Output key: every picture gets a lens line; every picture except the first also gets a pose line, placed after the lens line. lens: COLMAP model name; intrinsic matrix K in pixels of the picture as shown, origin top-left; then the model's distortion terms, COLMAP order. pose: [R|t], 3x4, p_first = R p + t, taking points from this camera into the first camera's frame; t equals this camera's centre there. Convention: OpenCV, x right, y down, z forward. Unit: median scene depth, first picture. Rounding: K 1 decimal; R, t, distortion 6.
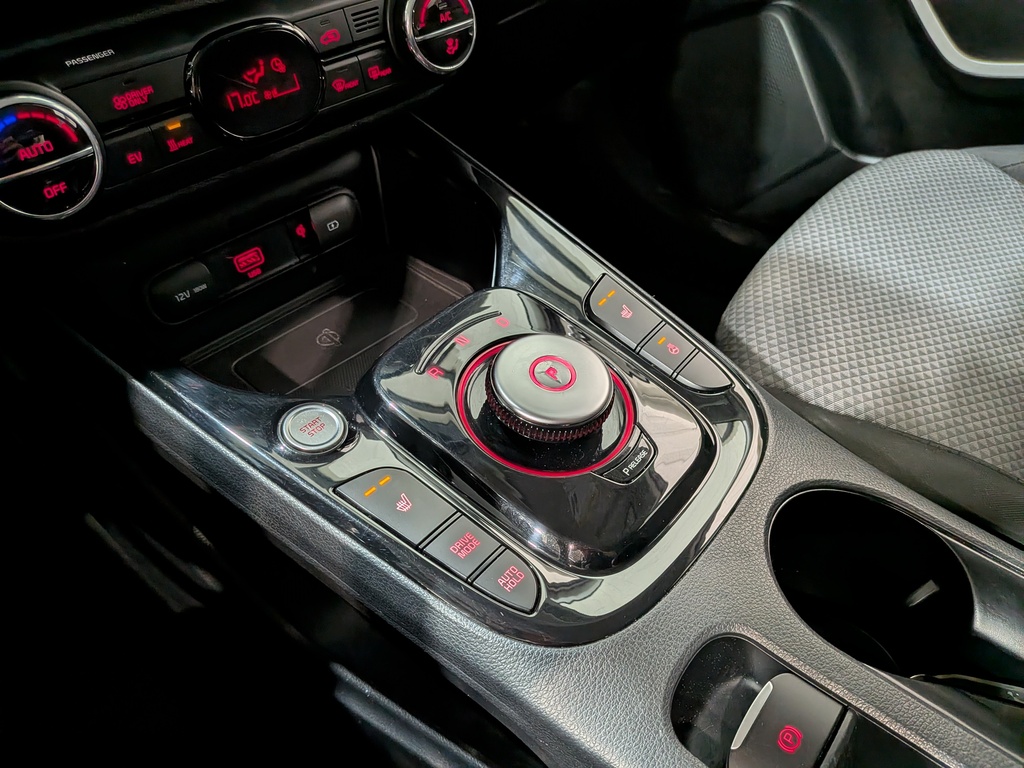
lens RADIAL K [[751.5, 0, 520.2], [0, 751.5, 393.1], [0, 0, 1]] dist [0.052357, -0.096743]
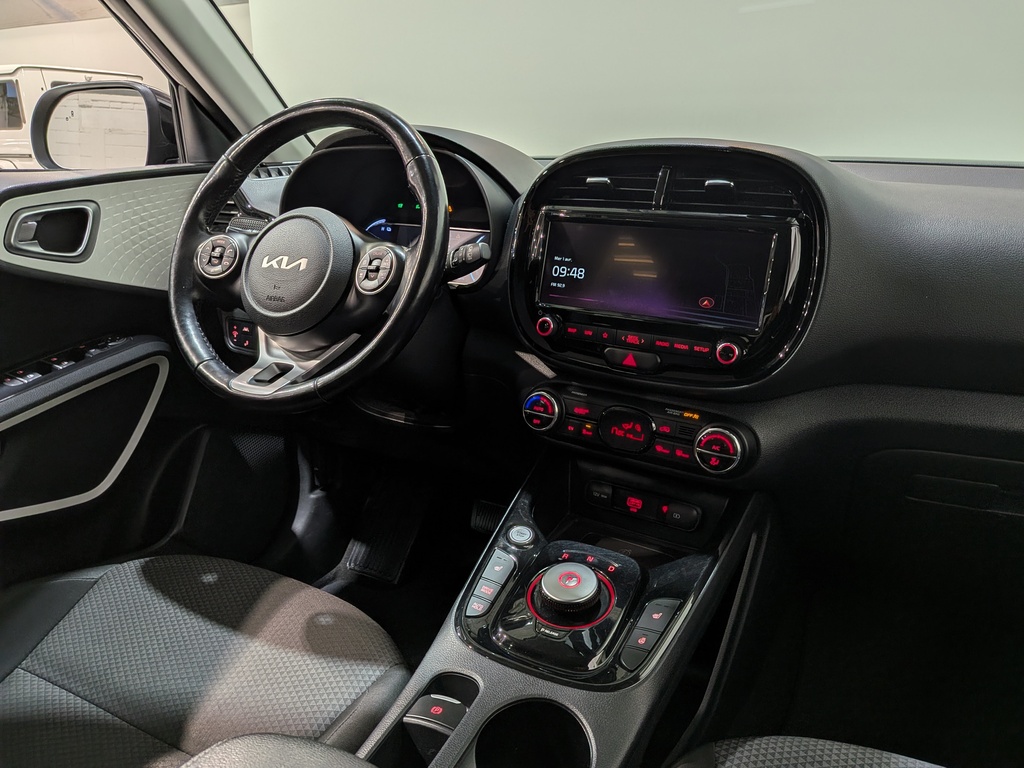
lens RADIAL K [[751.5, 0, 502.9], [0, 751.5, 386.8], [0, 0, 1]] dist [0.052357, -0.096743]
pose [[0.200506, 0.337122, -0.919862, 1.570907], [-0.670834, 0.731525, 0.121873, -0.492145], [0.713988, 0.592639, 0.372828, -0.222391]]
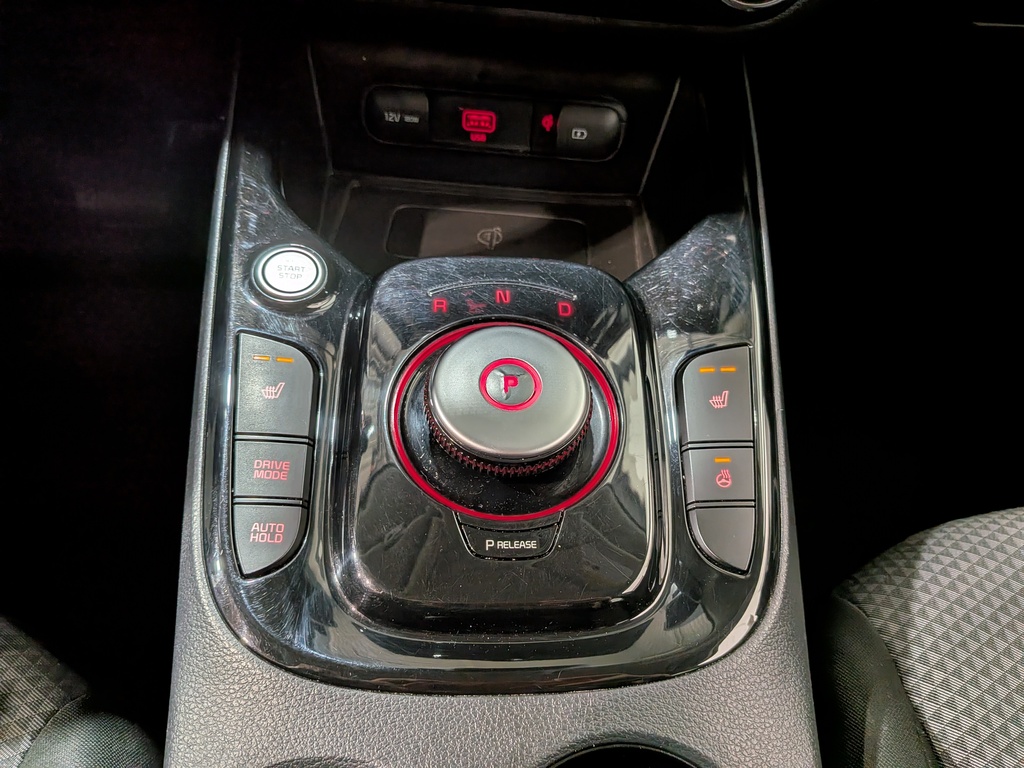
lens RADIAL K [[751.5, 0, 528.0], [0, 751.5, 407.0], [0, 0, 1]] dist [0.052357, -0.096743]
pose [[0.666578, 0.607089, -0.432571, 0.352708], [-0.575286, 0.787981, 0.219390, -0.164568], [0.474047, 0.102612, 0.874500, 0.300571]]
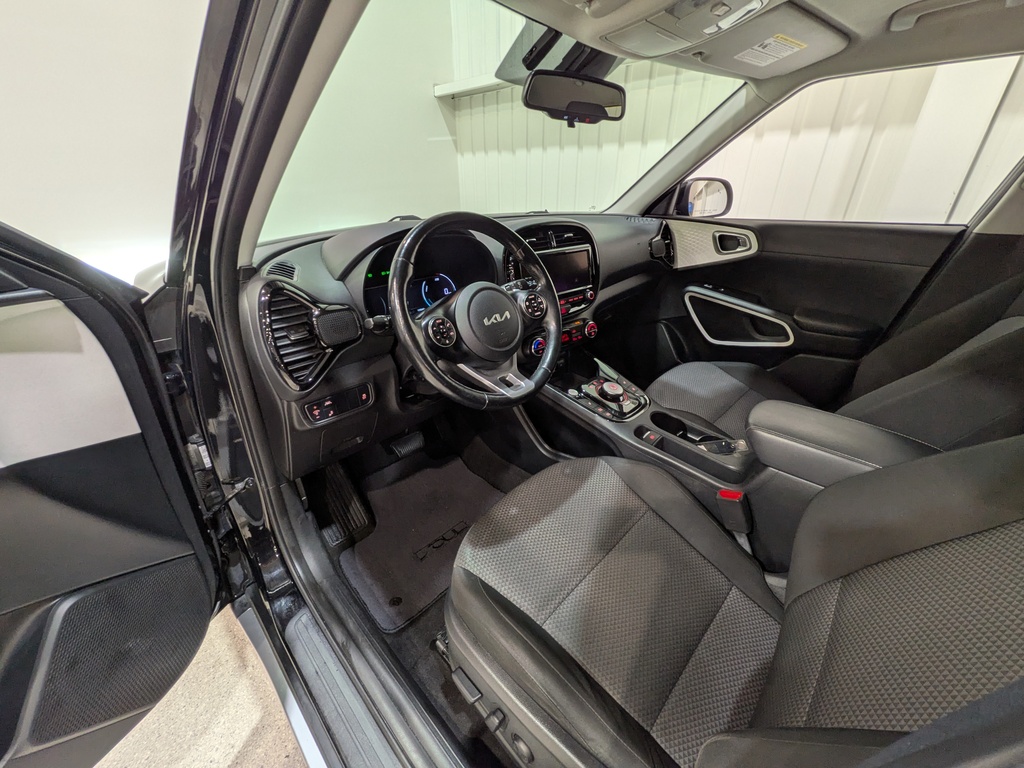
lens RADIAL K [[402.7, 0, 520.2], [0, 402.7, 377.5], [0, 0, 1]] dist [-0.000847, 0.000164]
pose [[0.995682, 0.069596, -0.061436, -0.433068], [-0.083701, 0.959256, -0.269854, 0.710699], [0.040152, 0.273831, 0.960939, -1.822223]]
